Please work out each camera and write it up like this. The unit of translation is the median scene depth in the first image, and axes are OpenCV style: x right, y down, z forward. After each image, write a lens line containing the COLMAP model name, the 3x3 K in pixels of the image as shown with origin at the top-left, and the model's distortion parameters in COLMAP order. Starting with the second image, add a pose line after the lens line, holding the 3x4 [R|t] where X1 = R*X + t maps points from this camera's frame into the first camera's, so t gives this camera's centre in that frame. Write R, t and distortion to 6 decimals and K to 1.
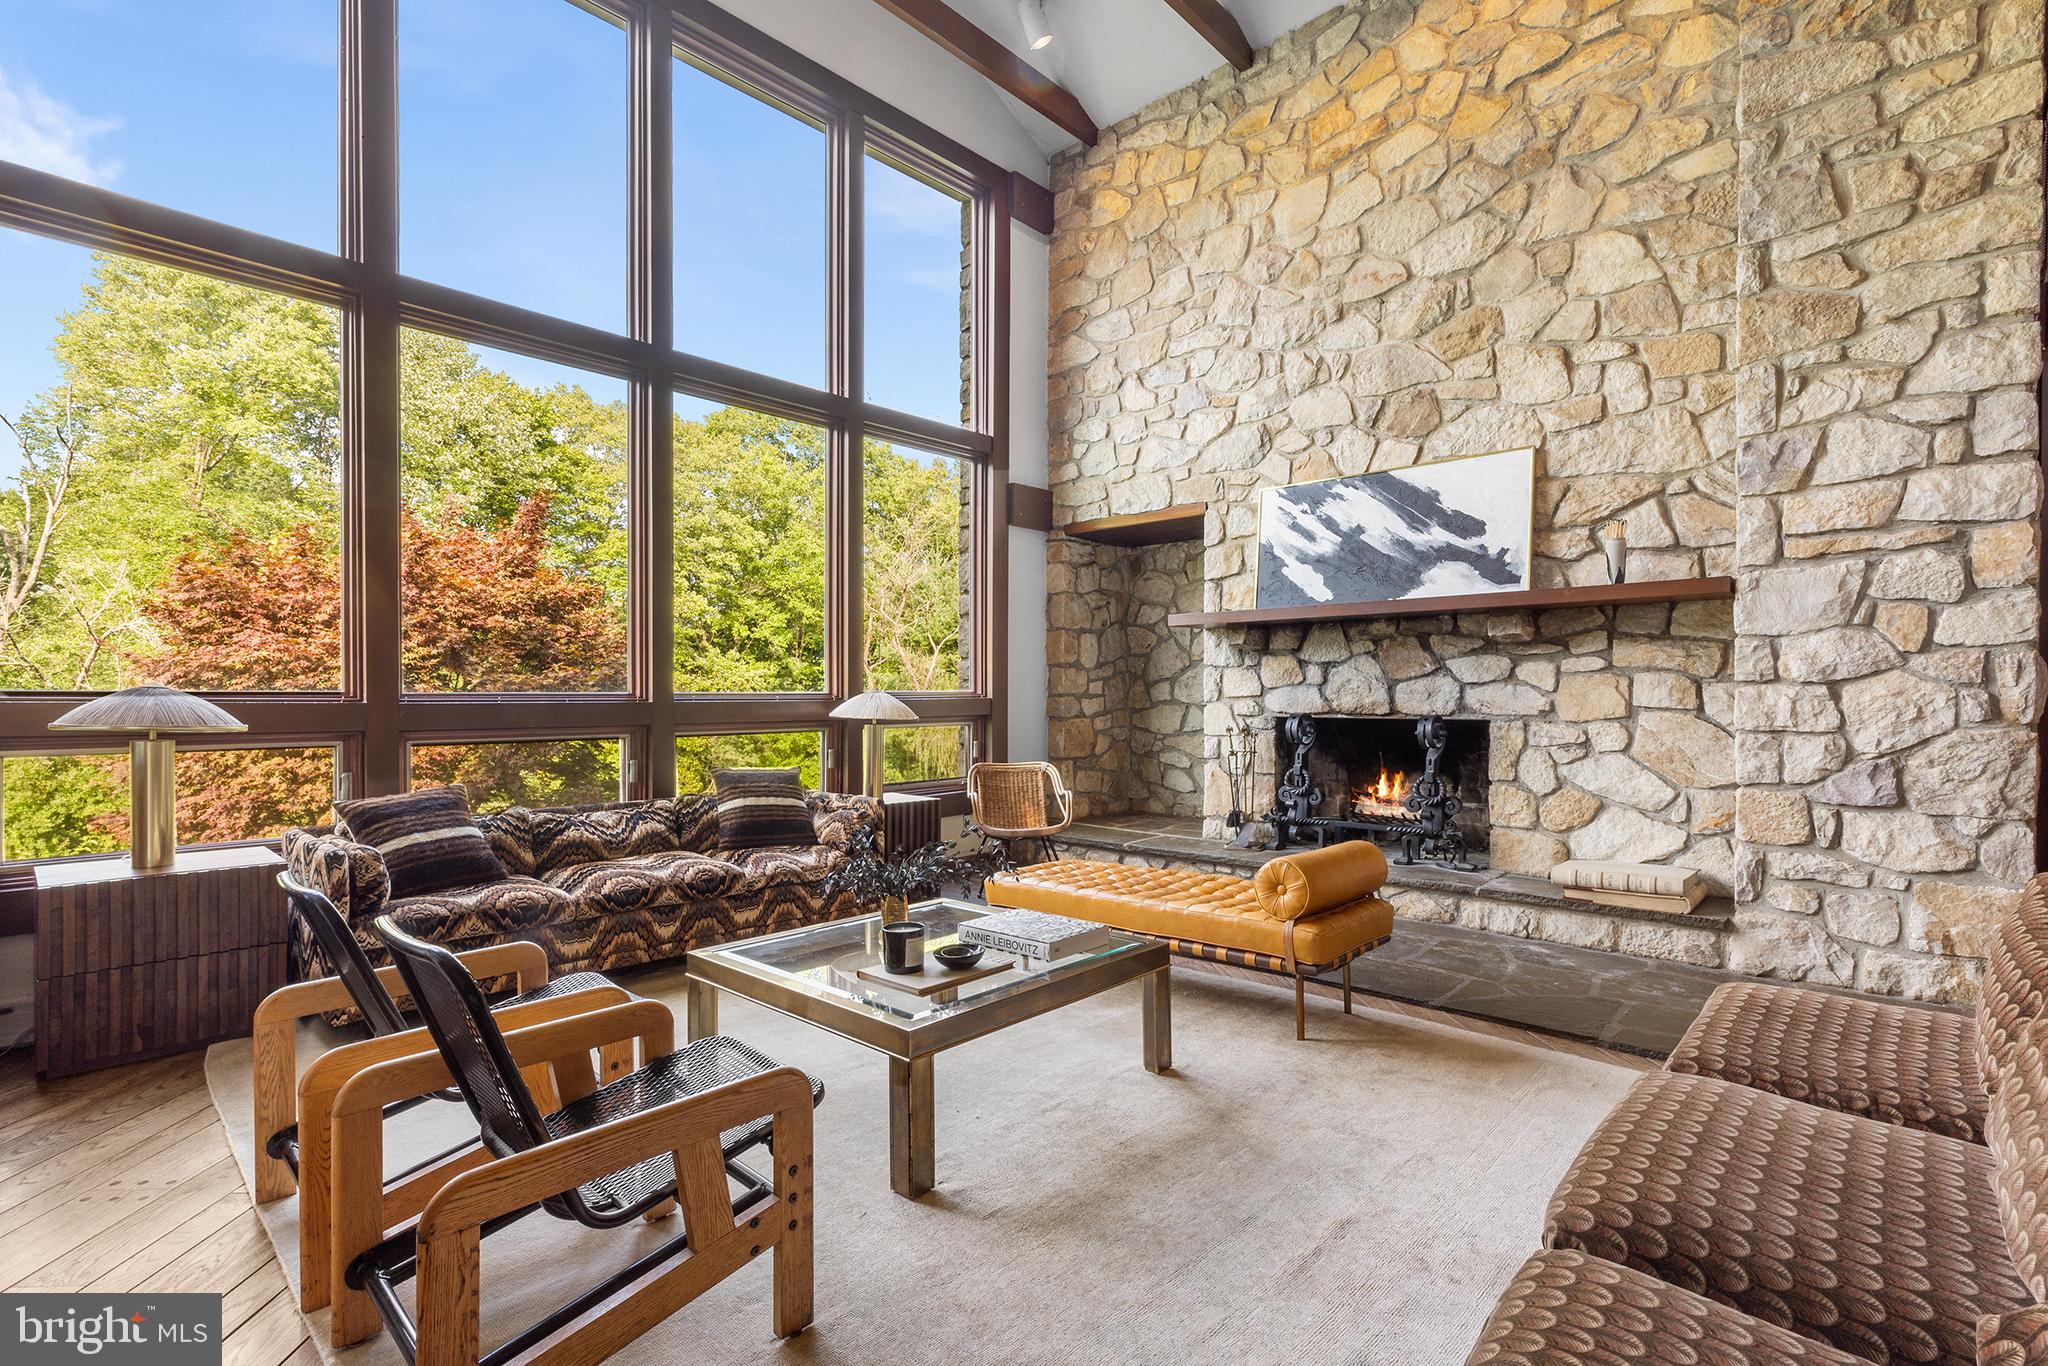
lens RADIAL K [[936.3, 0, 983.9], [0, 936.3, 703.7], [0, 0, 1]] dist [0.004594, -0.001240]
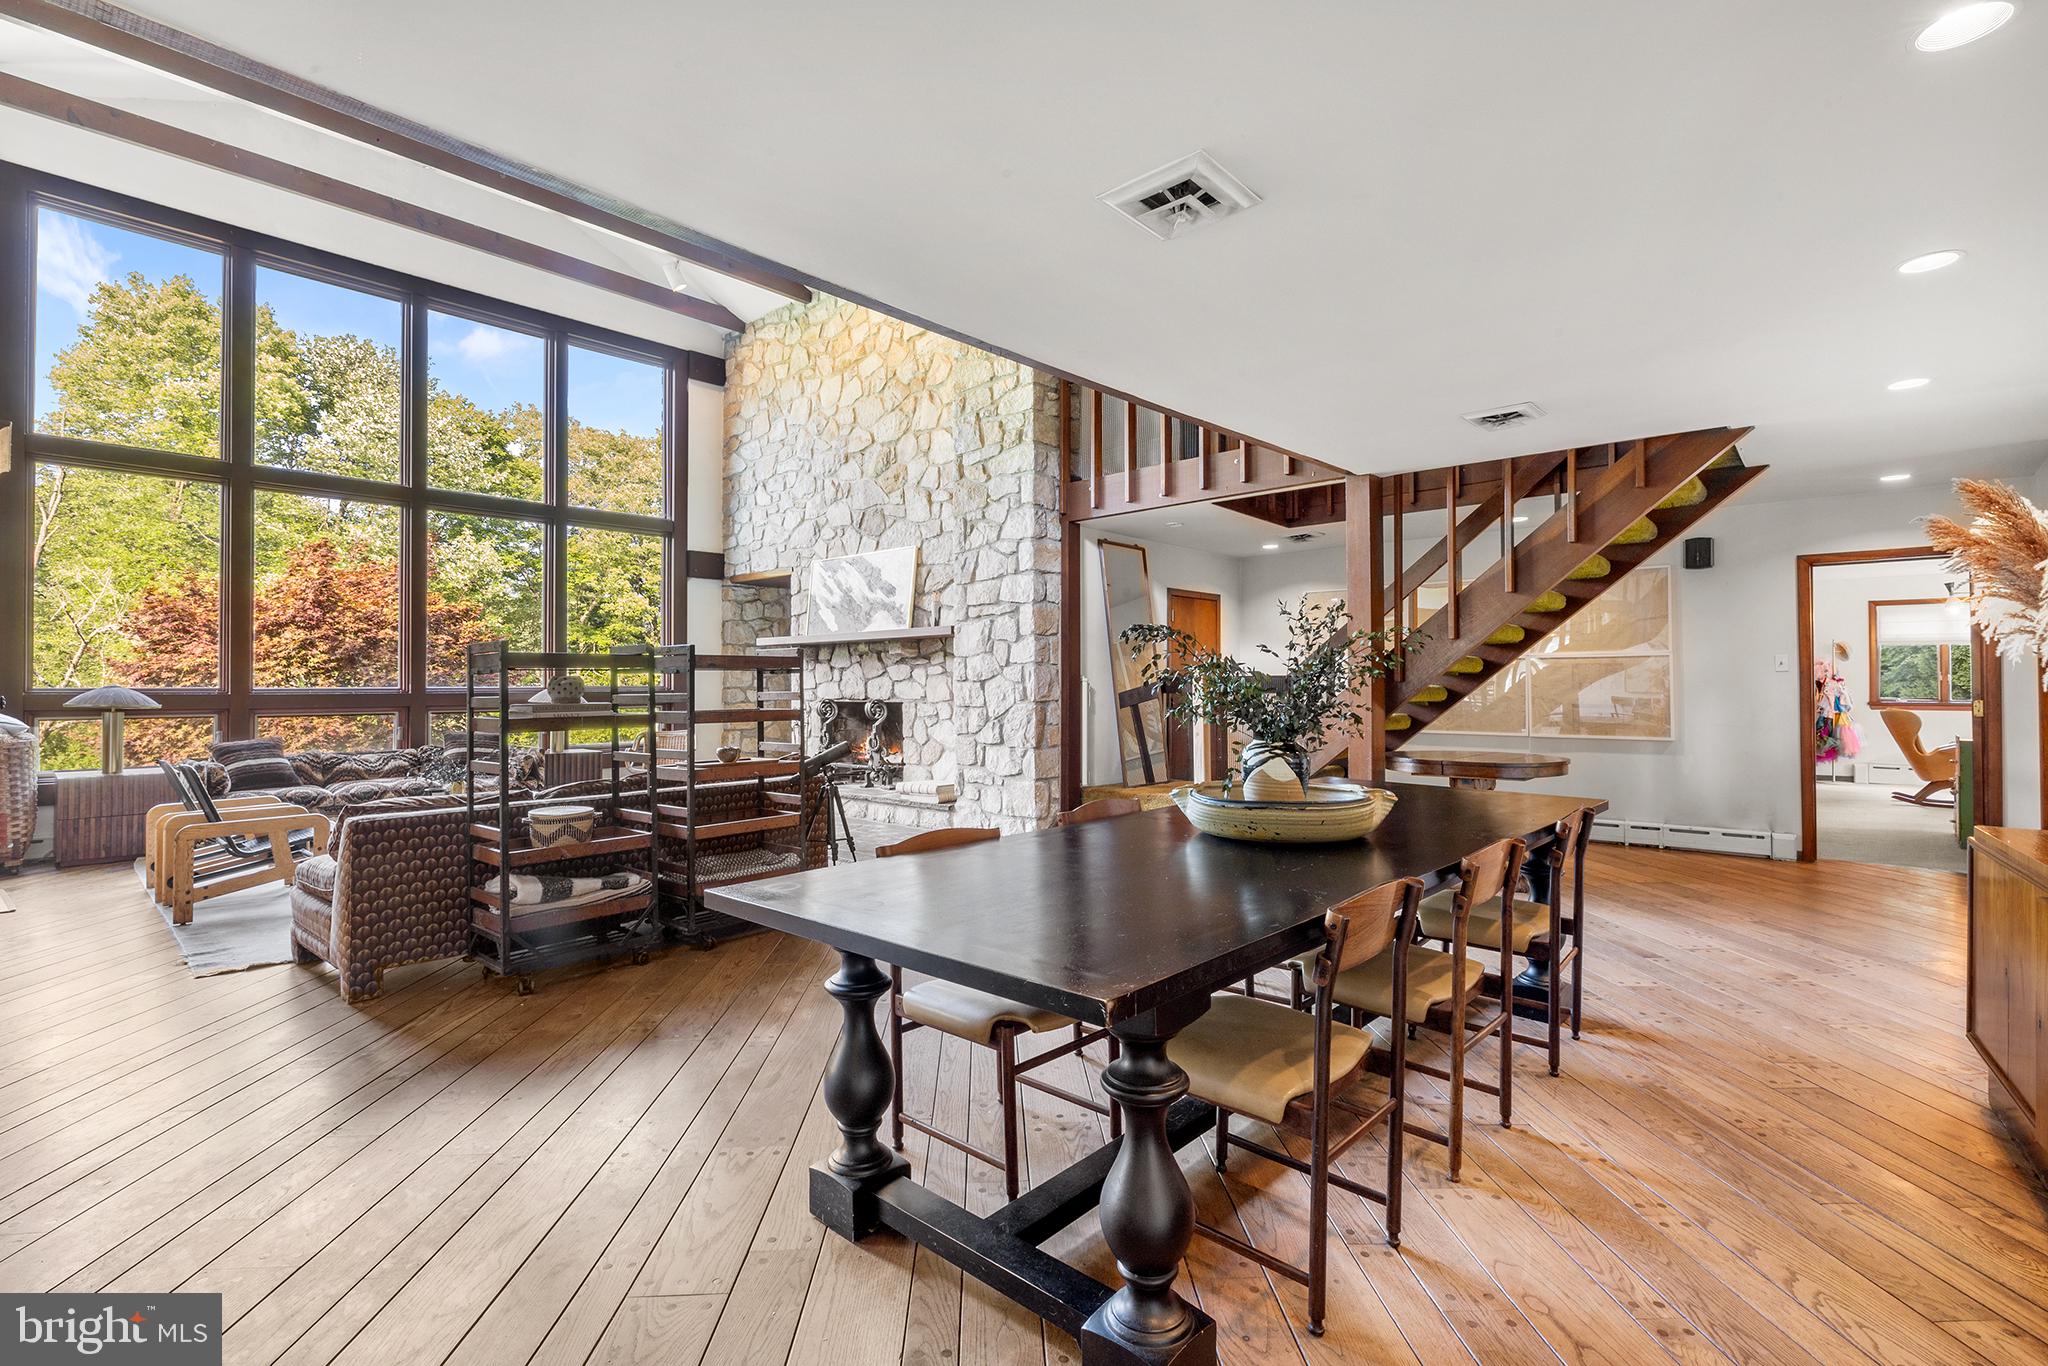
lens RADIAL K [[936.3, 0, 989.3], [0, 936.3, 671.8], [0, 0, 1]] dist [0.004594, -0.001240]
pose [[0.999933, -0.002407, 0.011357, 0.669848], [0.002678, 0.999710, -0.023940, 0.003210], [-0.011296, 0.023969, 0.999649, -0.716505]]
